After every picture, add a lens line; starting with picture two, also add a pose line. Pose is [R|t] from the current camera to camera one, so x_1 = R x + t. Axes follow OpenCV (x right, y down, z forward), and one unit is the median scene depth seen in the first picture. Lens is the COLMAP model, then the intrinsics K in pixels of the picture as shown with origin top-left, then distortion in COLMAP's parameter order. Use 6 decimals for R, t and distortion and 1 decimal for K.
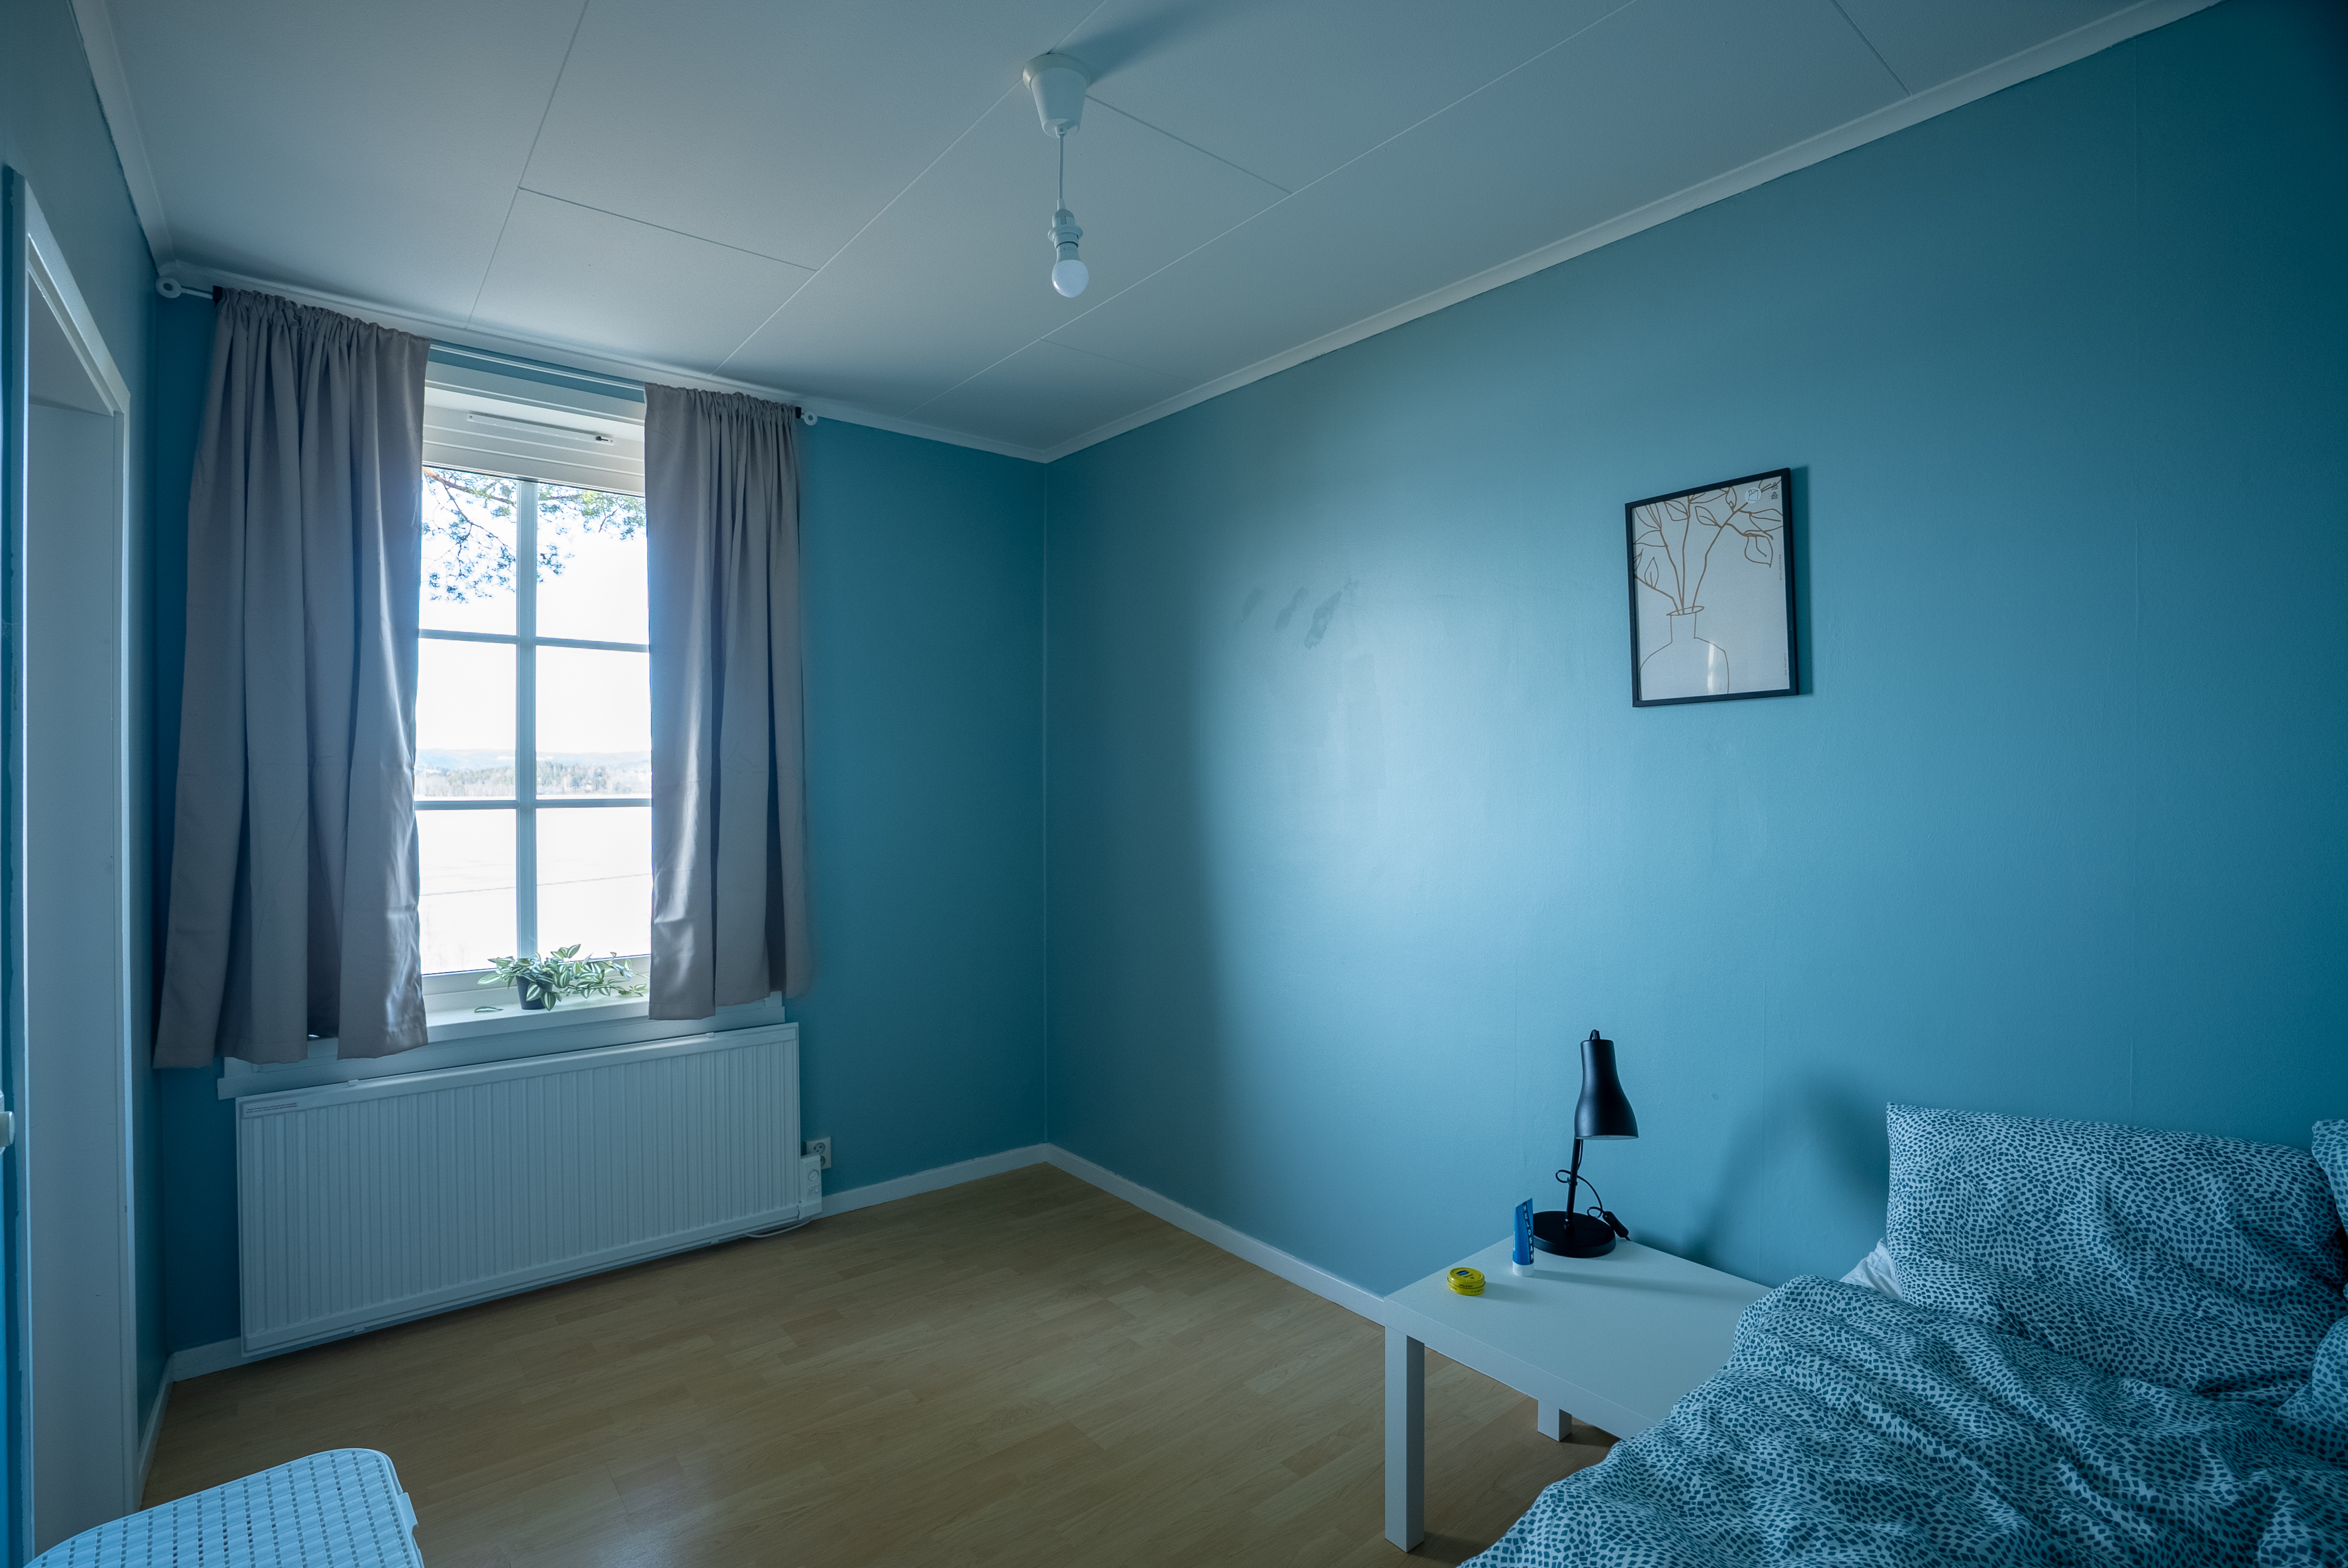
lens RADIAL K [[1082.6, 0, 1166.8], [0, 1082.6, 779.2], [0, 0, 1]] dist [-0.041593, 0.003533]
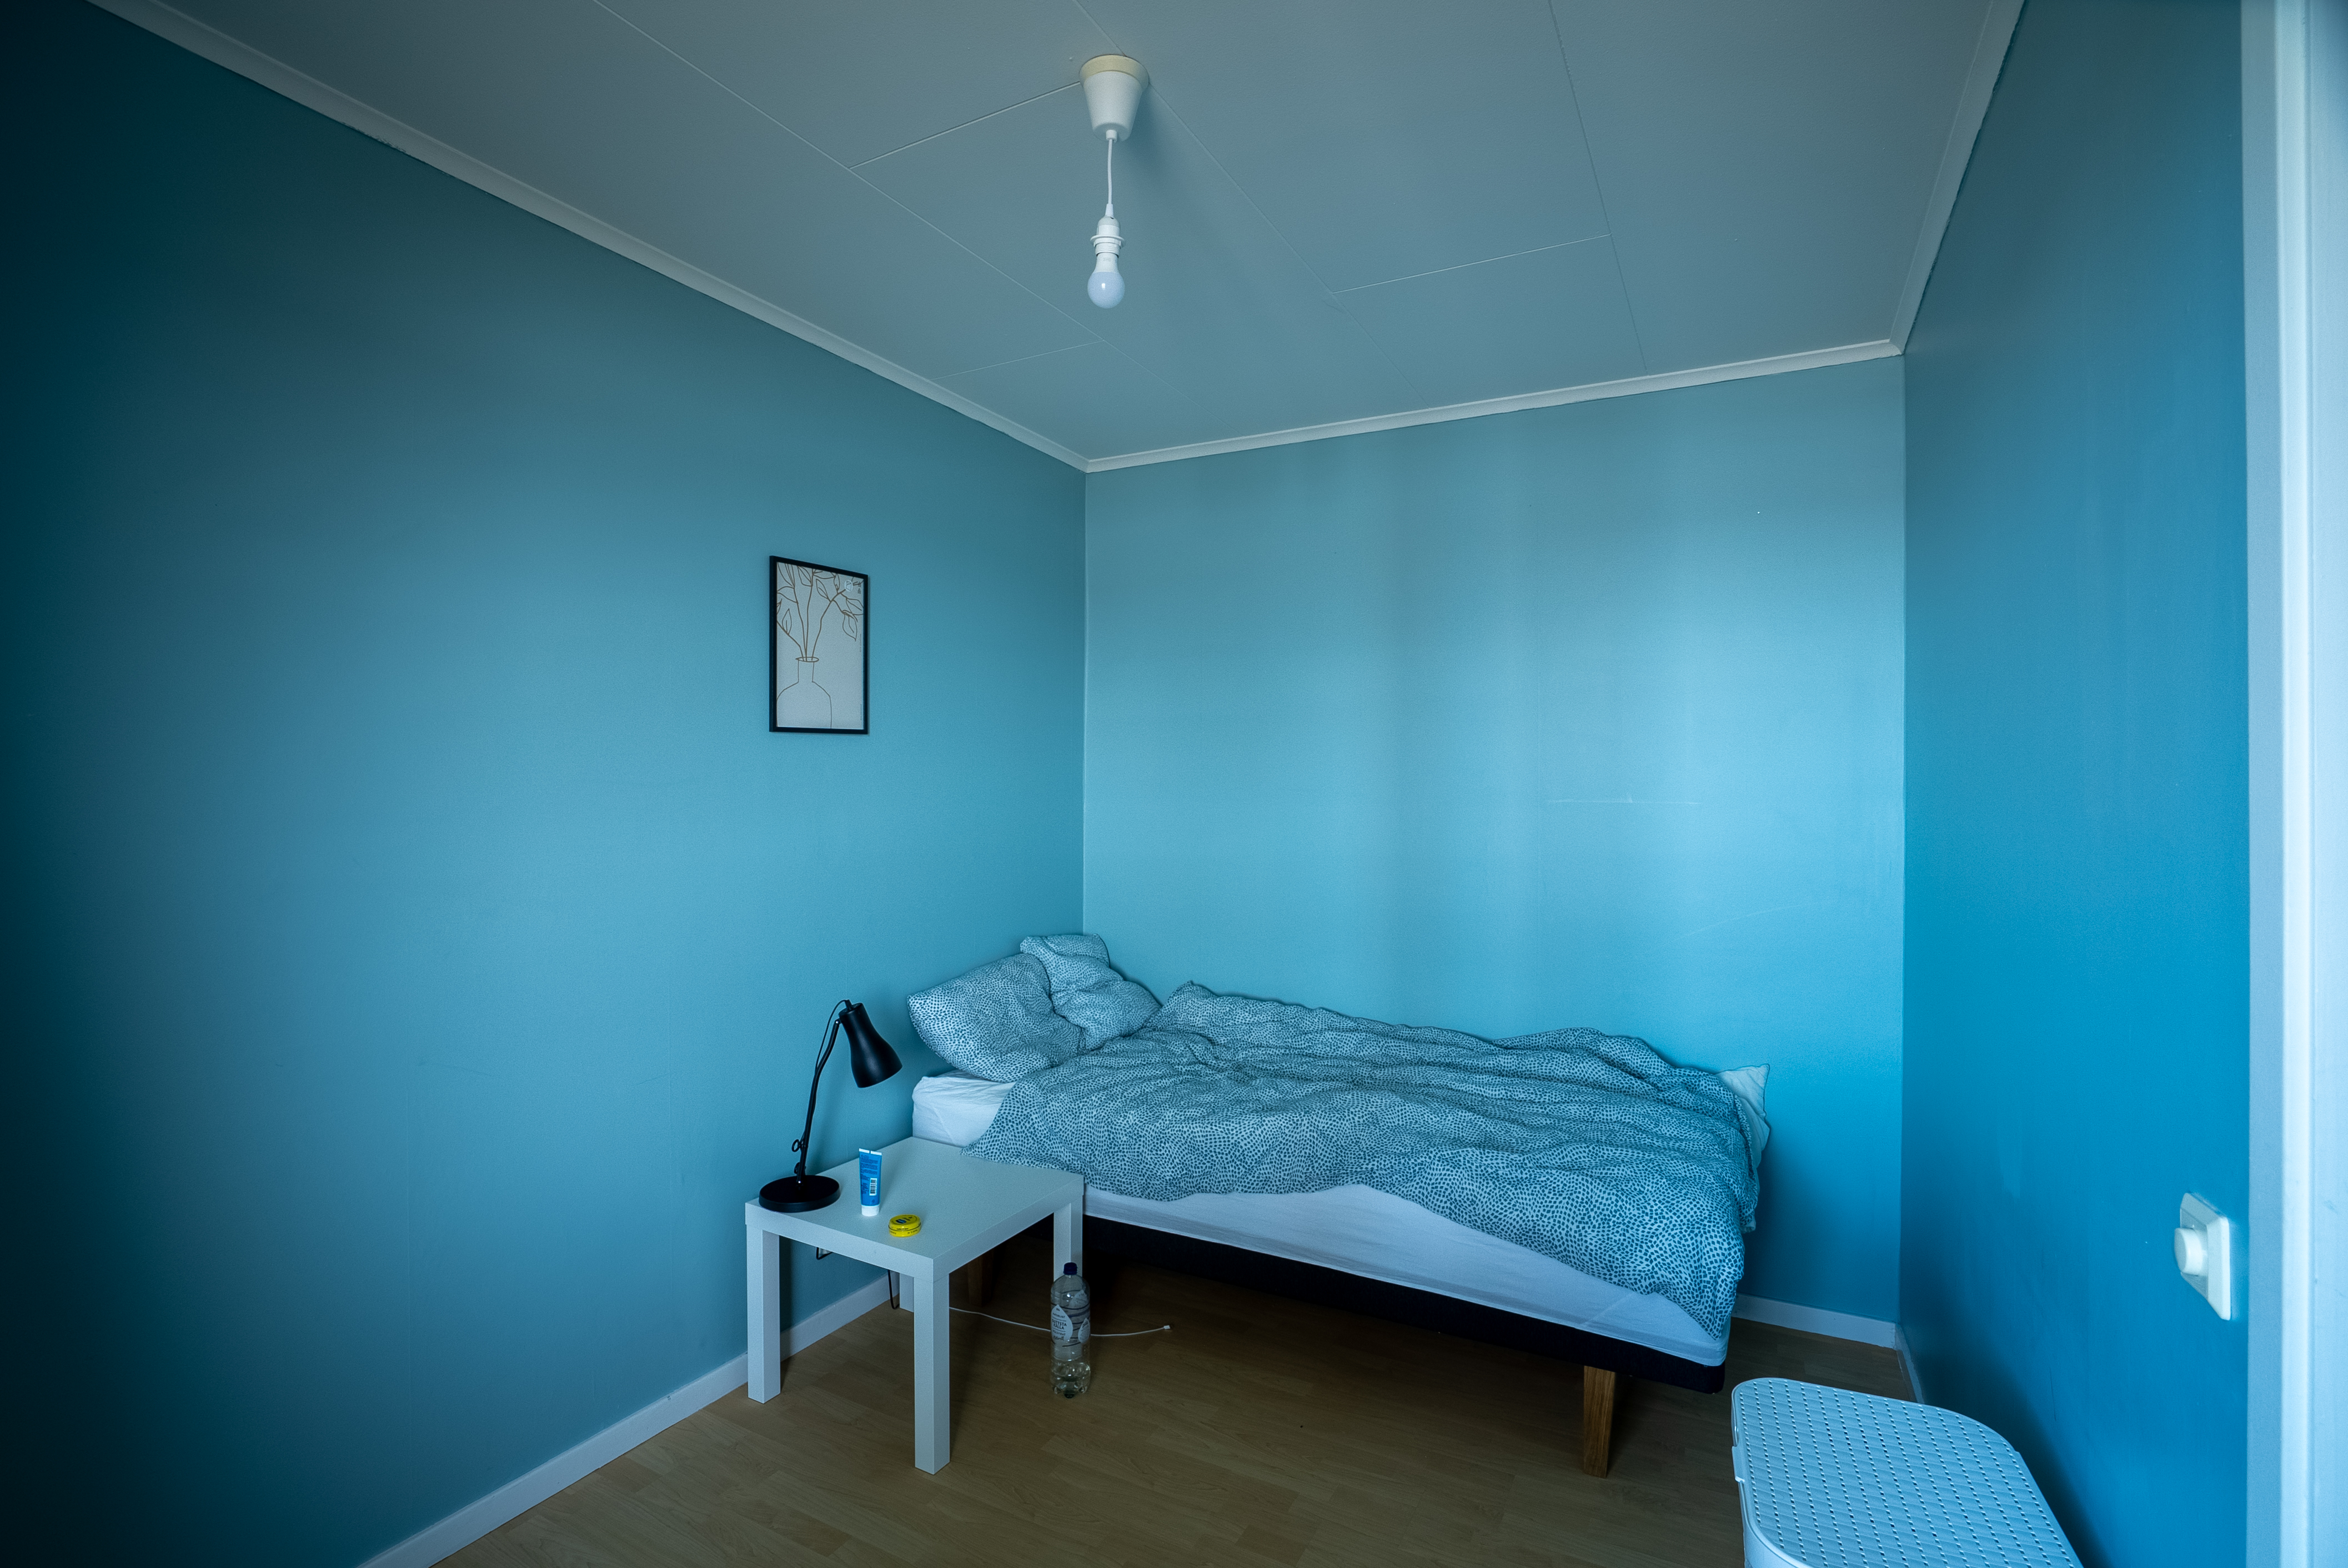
lens RADIAL K [[1082.6, 0, 1168.7], [0, 1082.6, 785.1], [0, 0, 1]] dist [-0.041593, 0.003533]
pose [[-0.378286, -0.002068, 0.925686, -0.852245], [-0.001058, 0.999998, 0.001802, -0.012927], [-0.925688, -0.000298, -0.378287, 1.100679]]
